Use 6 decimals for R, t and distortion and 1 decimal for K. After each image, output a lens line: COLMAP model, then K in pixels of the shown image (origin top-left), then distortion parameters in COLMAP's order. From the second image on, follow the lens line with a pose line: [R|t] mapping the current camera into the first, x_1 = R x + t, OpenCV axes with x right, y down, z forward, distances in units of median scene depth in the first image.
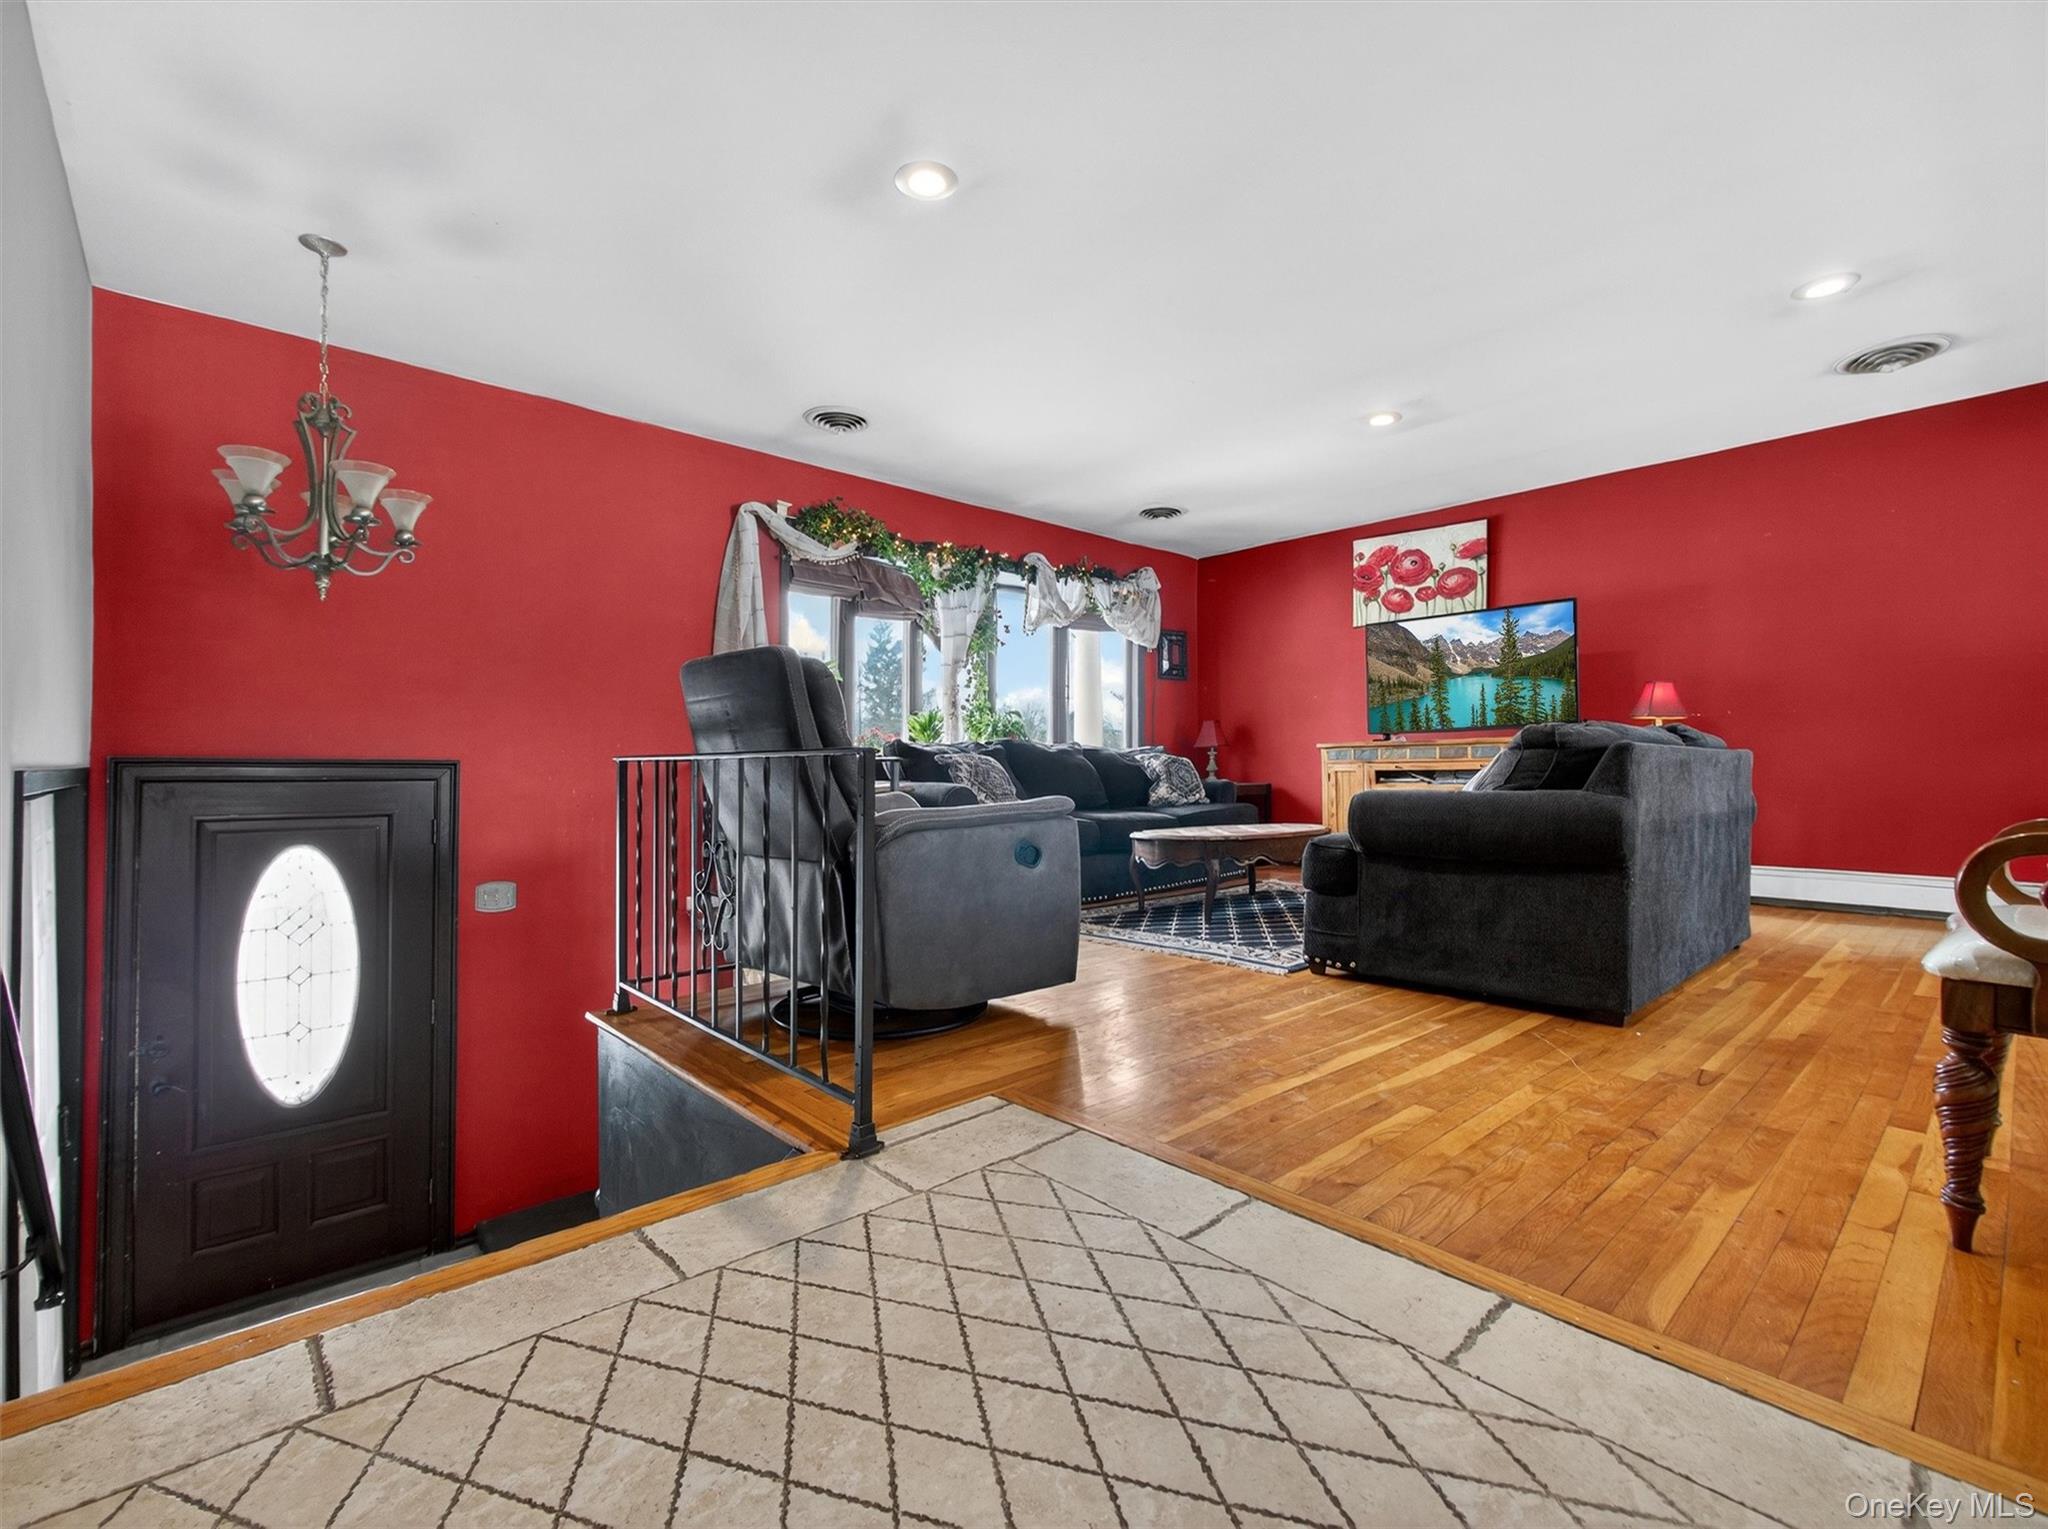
lens RADIAL K [[917.8, 0, 1031.0], [0, 917.8, 779.5], [0, 0, 1]] dist [-0.002044, 0.000052]
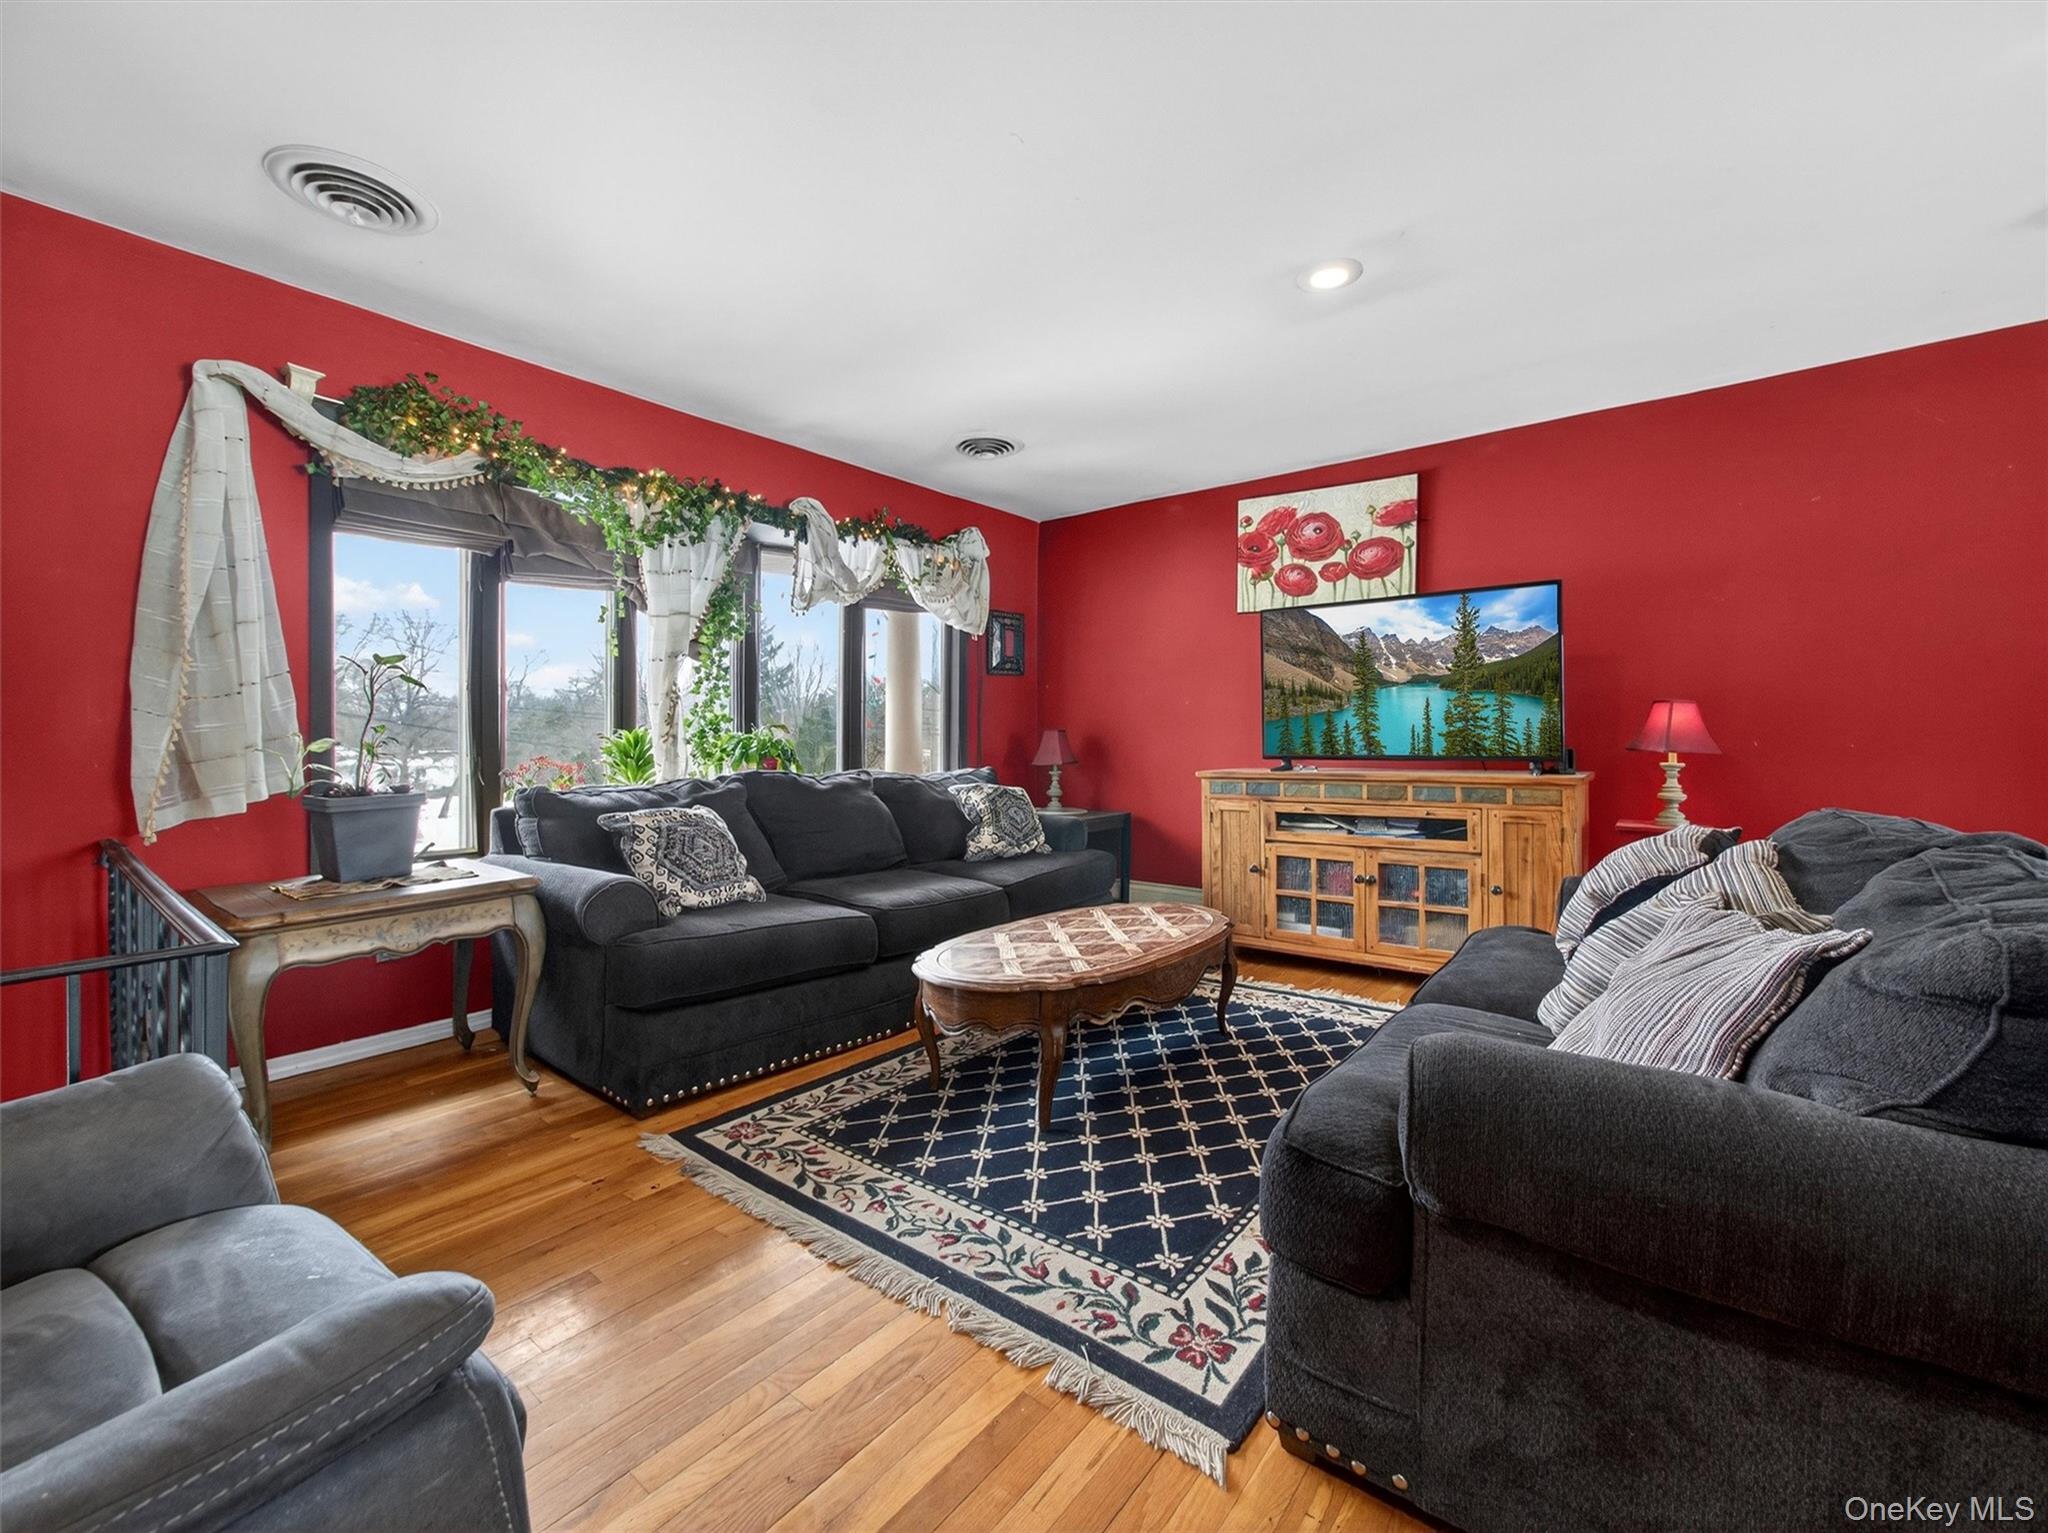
lens RADIAL K [[857.9, 0, 1008.0], [0, 857.9, 750.5], [0, 0, 1]] dist [-0.000374, 0.000148]
pose [[0.990626, -0.000068, 0.136604, 0.071060], [-0.000241, 0.999997, 0.002240, -0.059297], [-0.136604, -0.002252, 0.990623, 0.351623]]
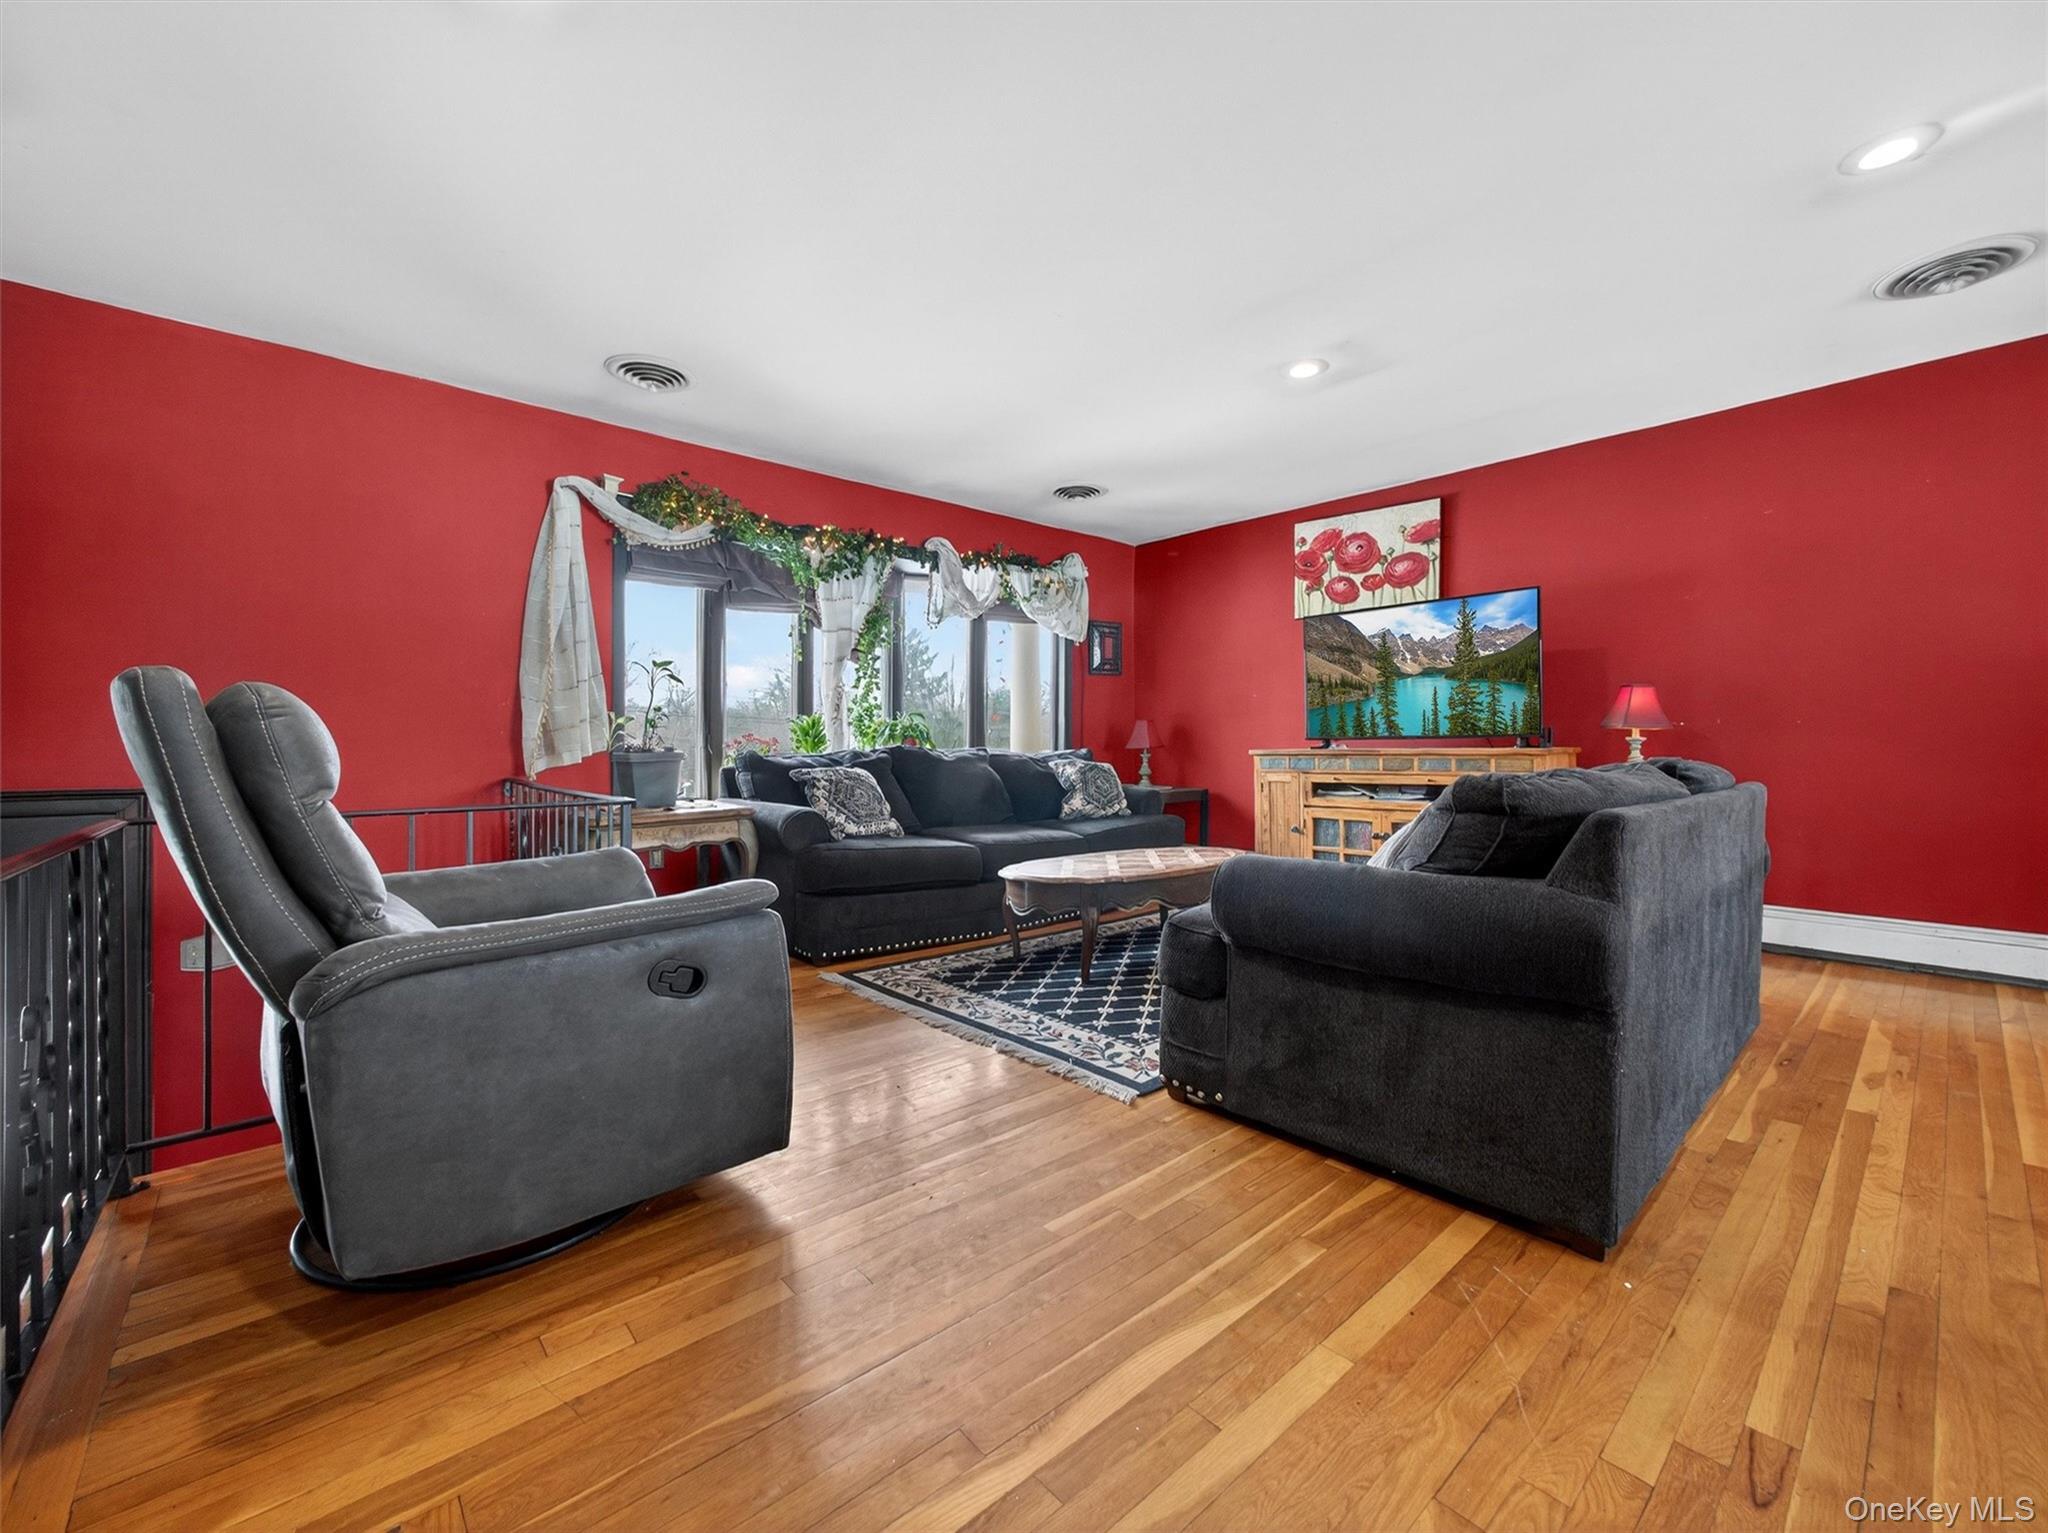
lens RADIAL K [[839.7, 0, 1024.0], [0, 839.7, 766.5], [0, 0, 1]] dist [-0.028799, 0.010540]
pose [[0.999802, 0.001994, -0.019783, 0.111777], [-0.001740, 0.999916, 0.012835, -0.034202], [0.019807, -0.012798, 0.999722, 0.185164]]
